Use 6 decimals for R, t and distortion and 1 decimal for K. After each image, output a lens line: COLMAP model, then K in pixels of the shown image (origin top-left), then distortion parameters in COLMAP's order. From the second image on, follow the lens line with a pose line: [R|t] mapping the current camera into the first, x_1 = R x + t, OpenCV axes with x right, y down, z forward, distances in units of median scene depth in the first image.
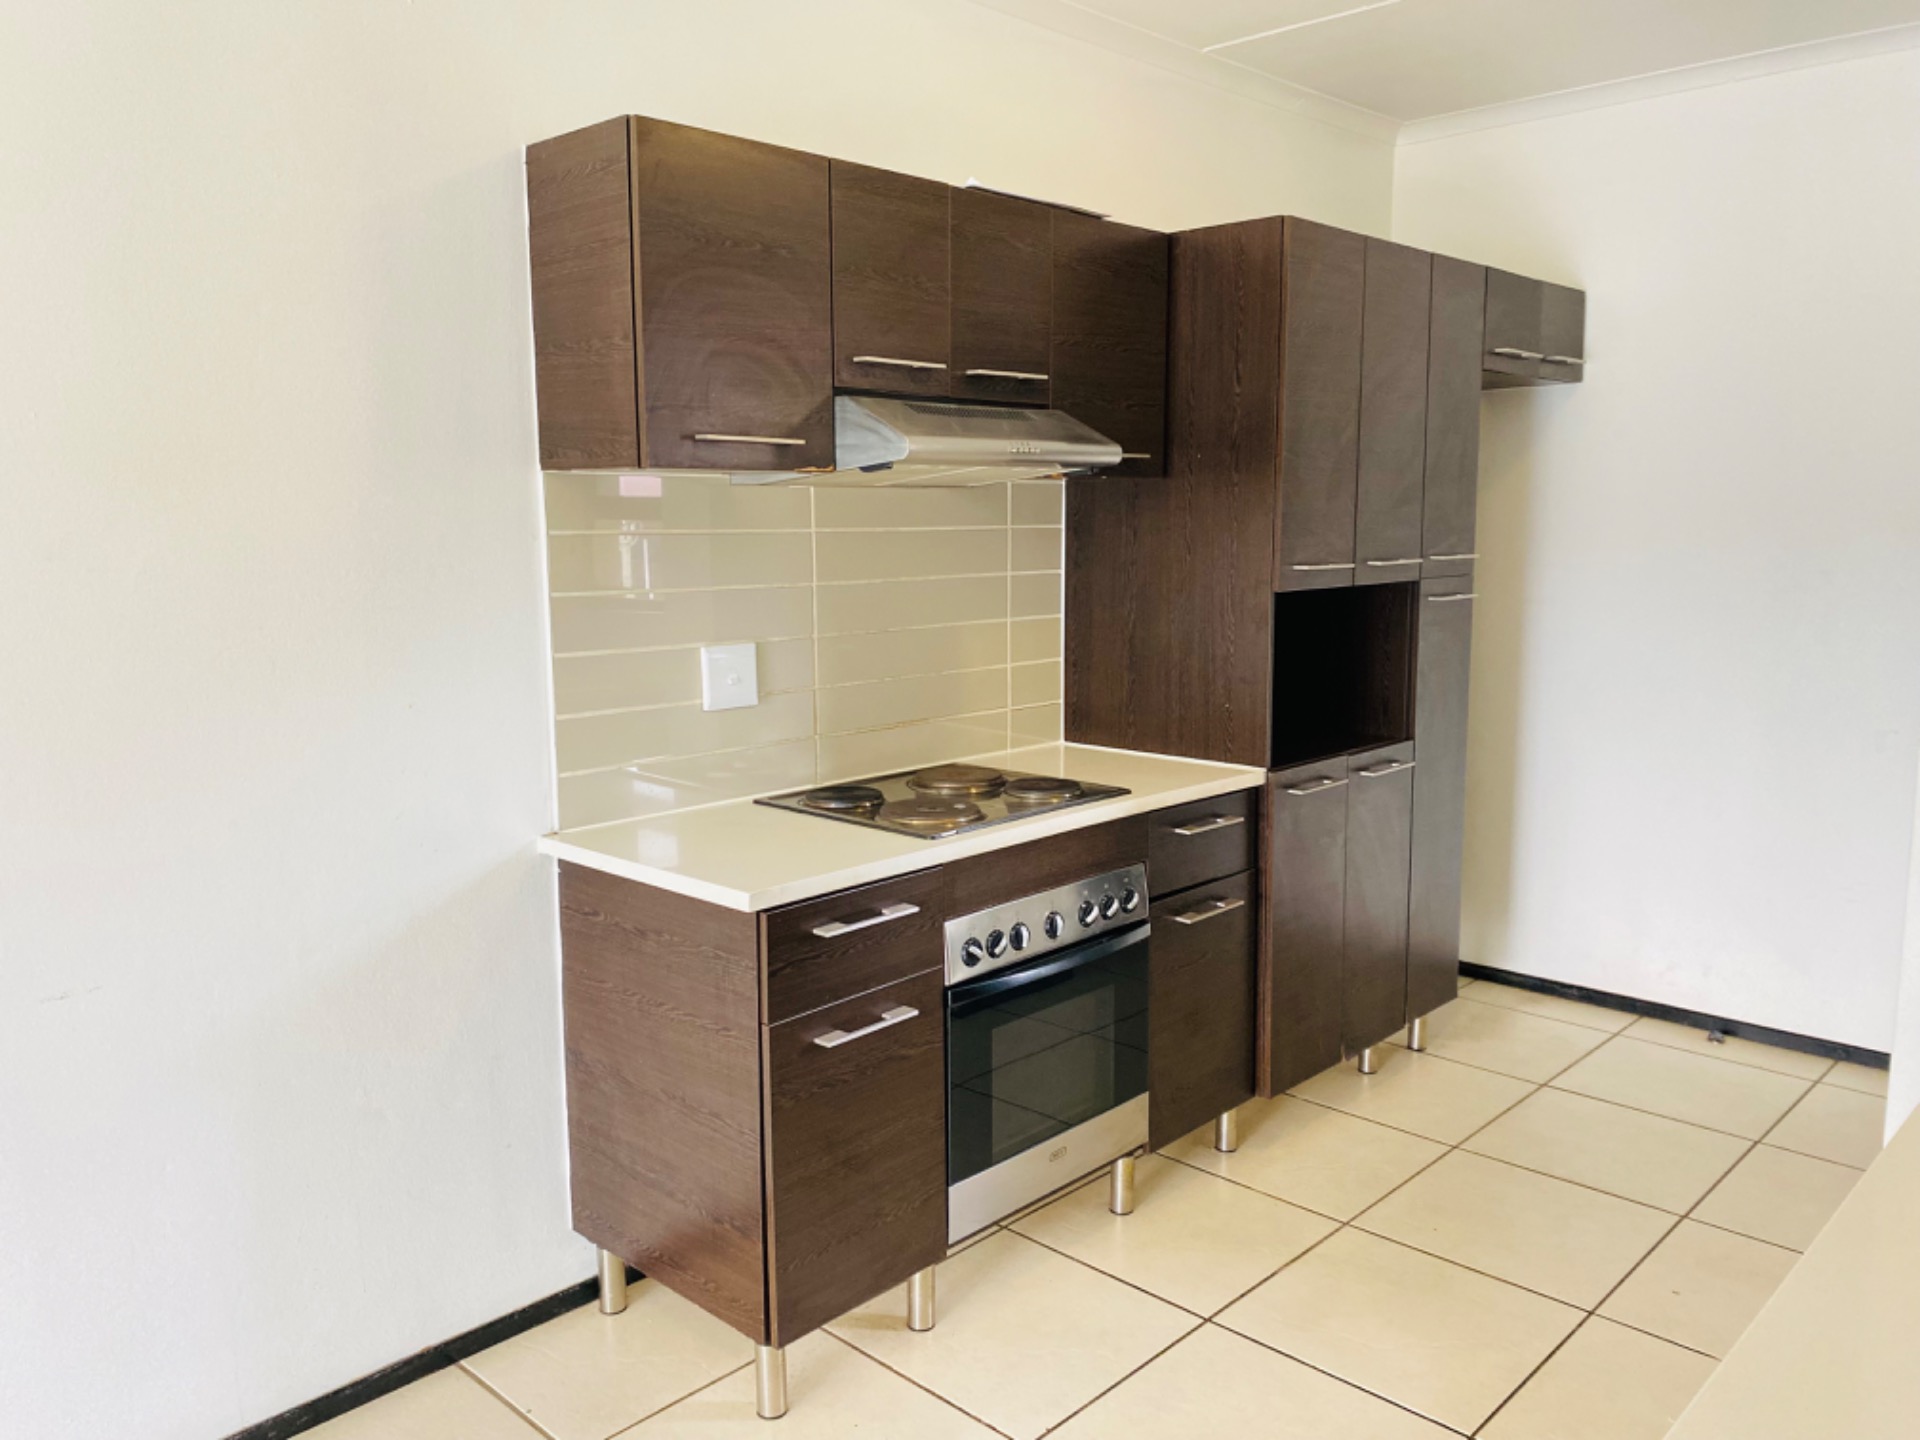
lens RADIAL K [[1475.4, 0, 960.0], [0, 1475.4, 720.0], [0, 0, 1]] dist [0.029378, -0.043204]
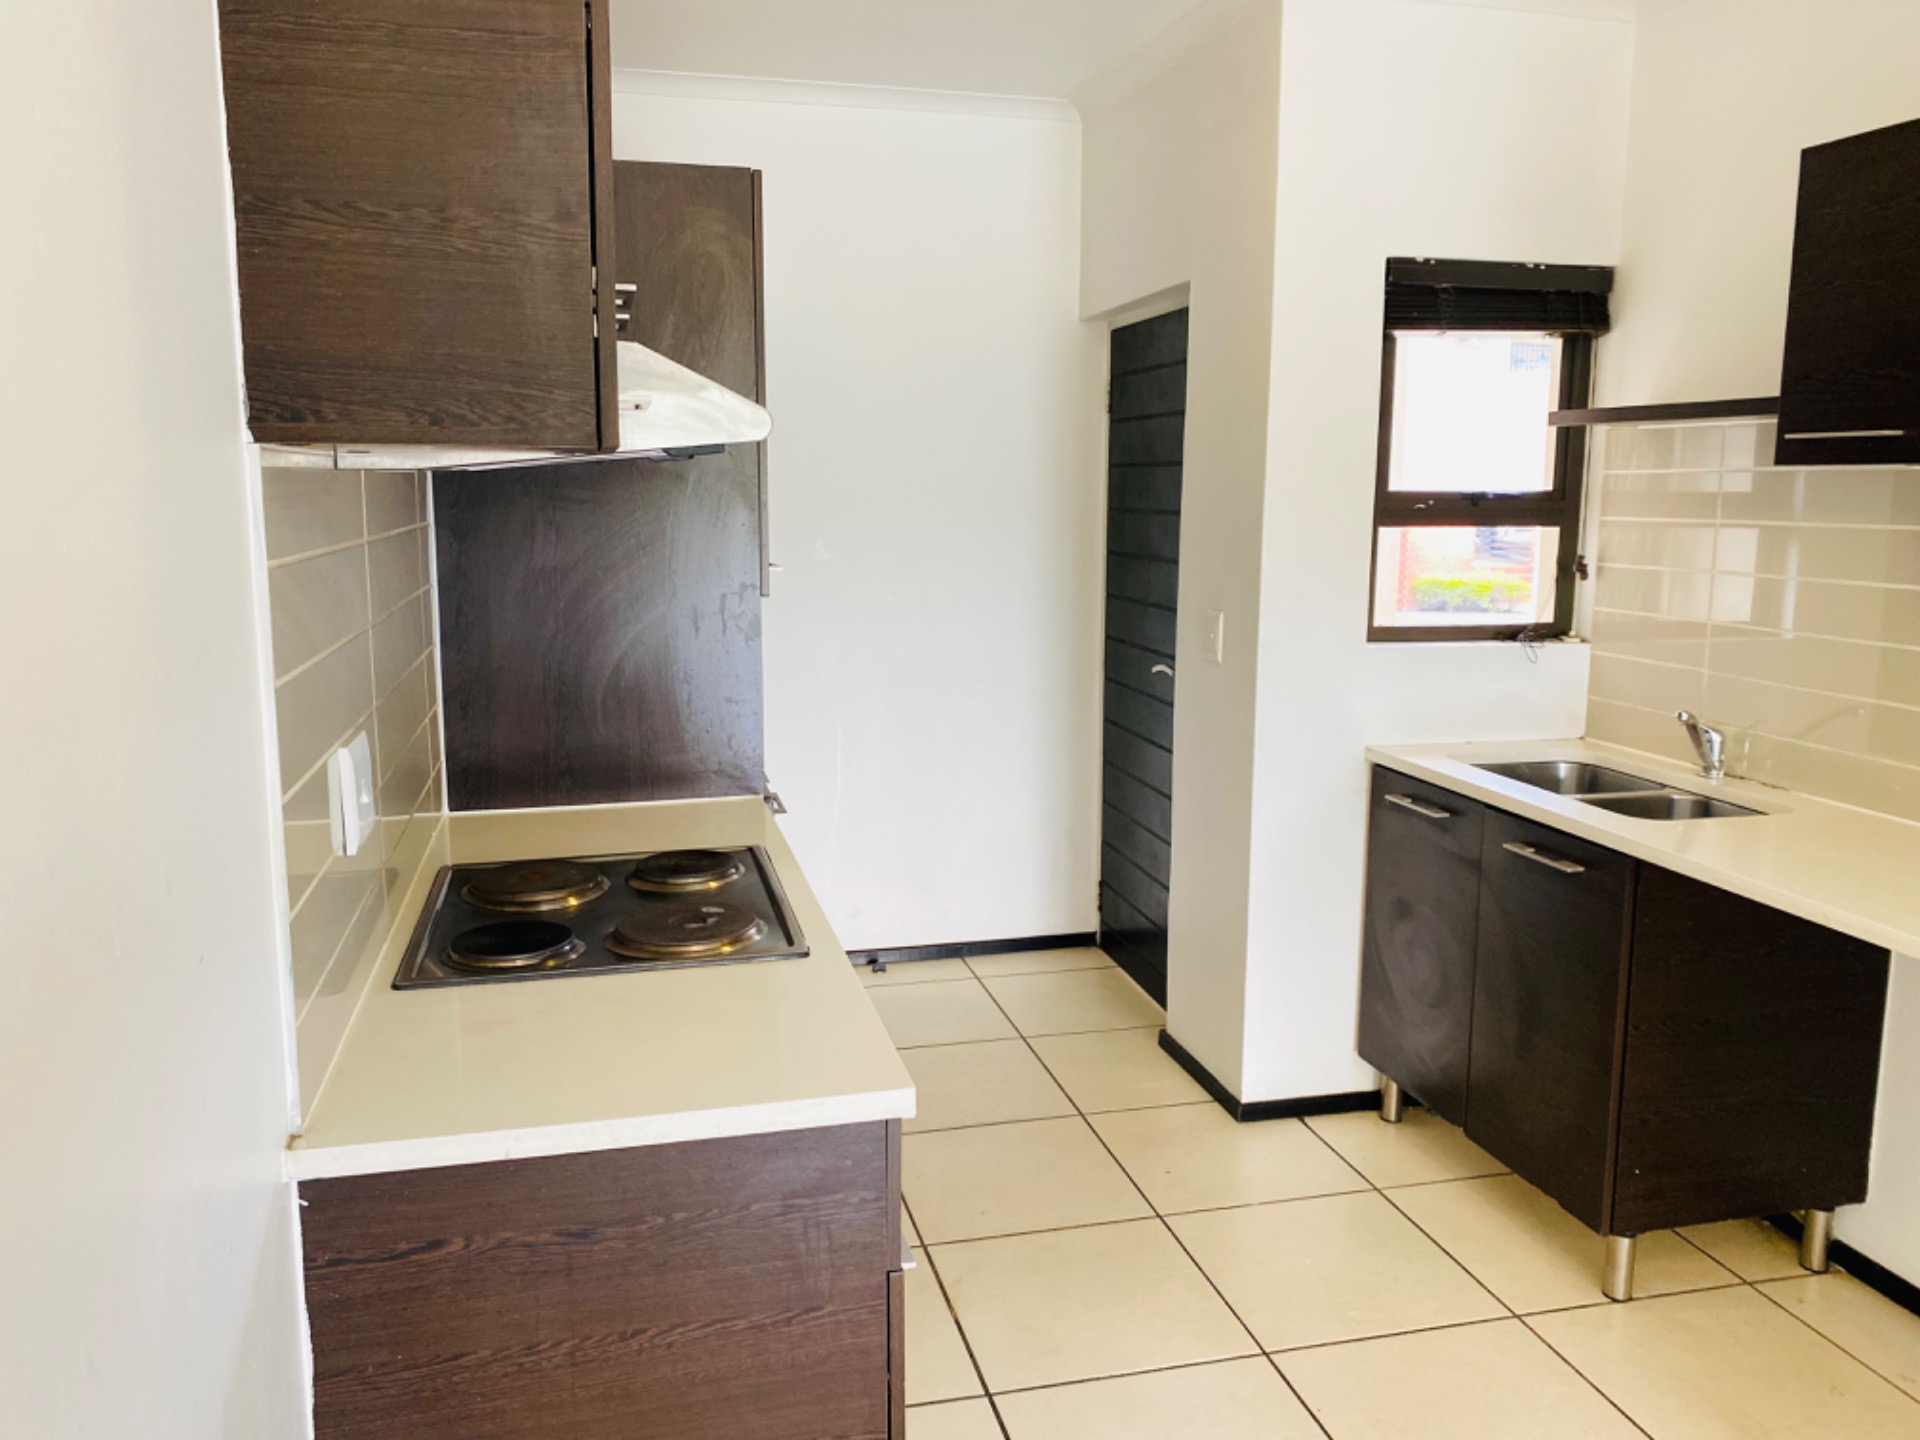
lens RADIAL K [[1473.4, 0, 964.3], [0, 1473.4, 712.7], [0, 0, 1]] dist [-0.000955, -0.000655]
pose [[0.537462, -0.124548, 0.834040, -0.541448], [0.113399, 0.990724, 0.074871, -0.081075], [-0.835629, 0.054339, 0.546600, 0.487418]]
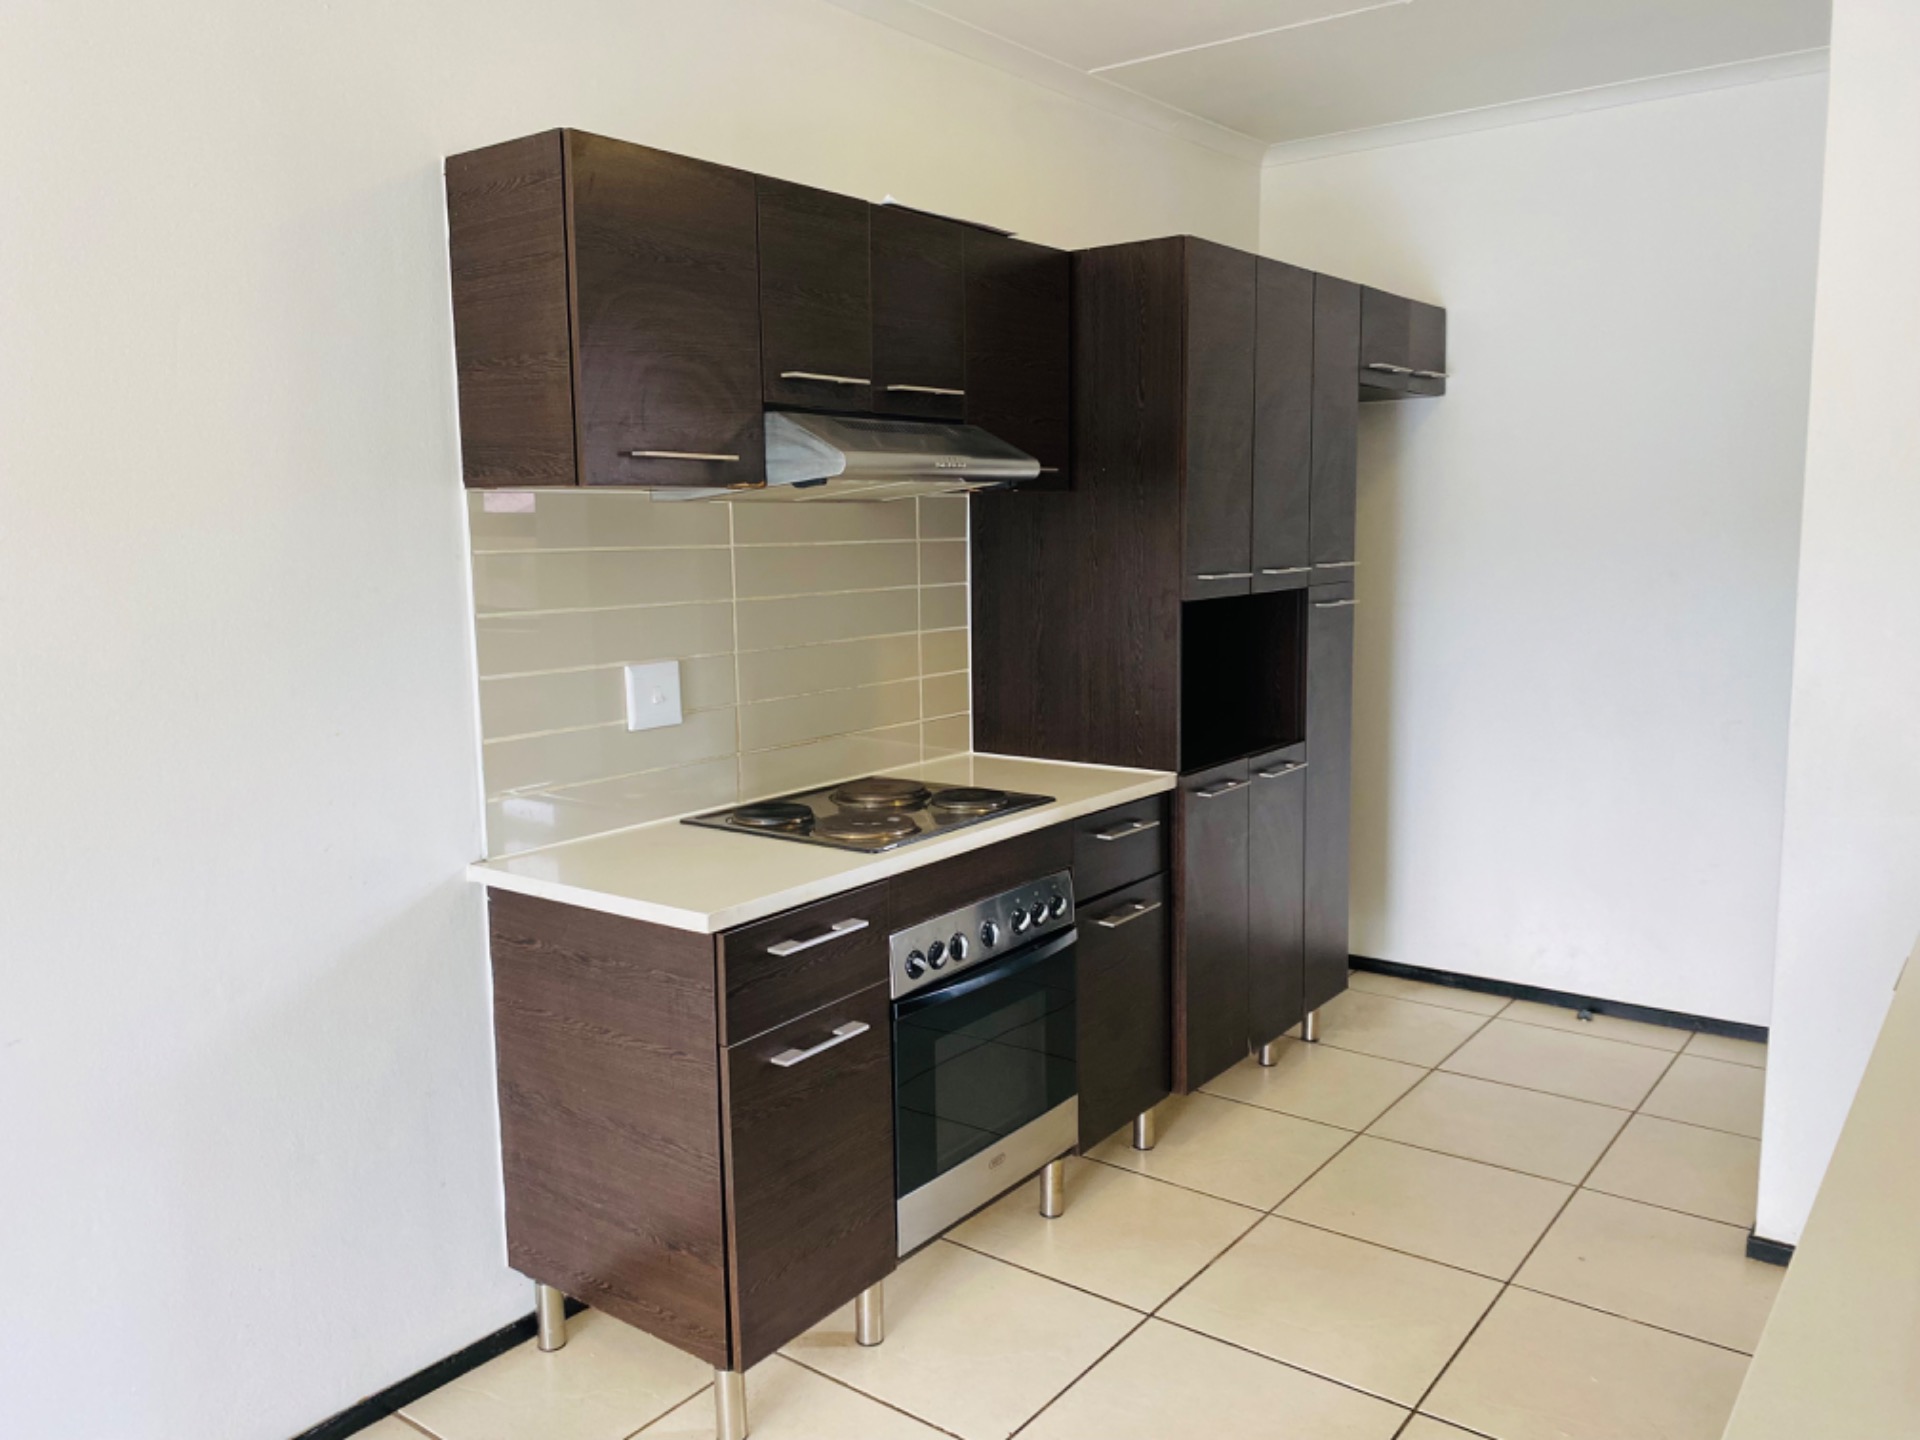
lens RADIAL K [[1475.4, 0, 960.0], [0, 1475.4, 720.0], [0, 0, 1]] dist [0.029378, -0.043204]
pose [[0.993883, -0.024027, 0.107790, -0.062782], [0.024703, 0.999683, -0.004939, -0.003216], [-0.107637, 0.007571, 0.994161, -0.003611]]
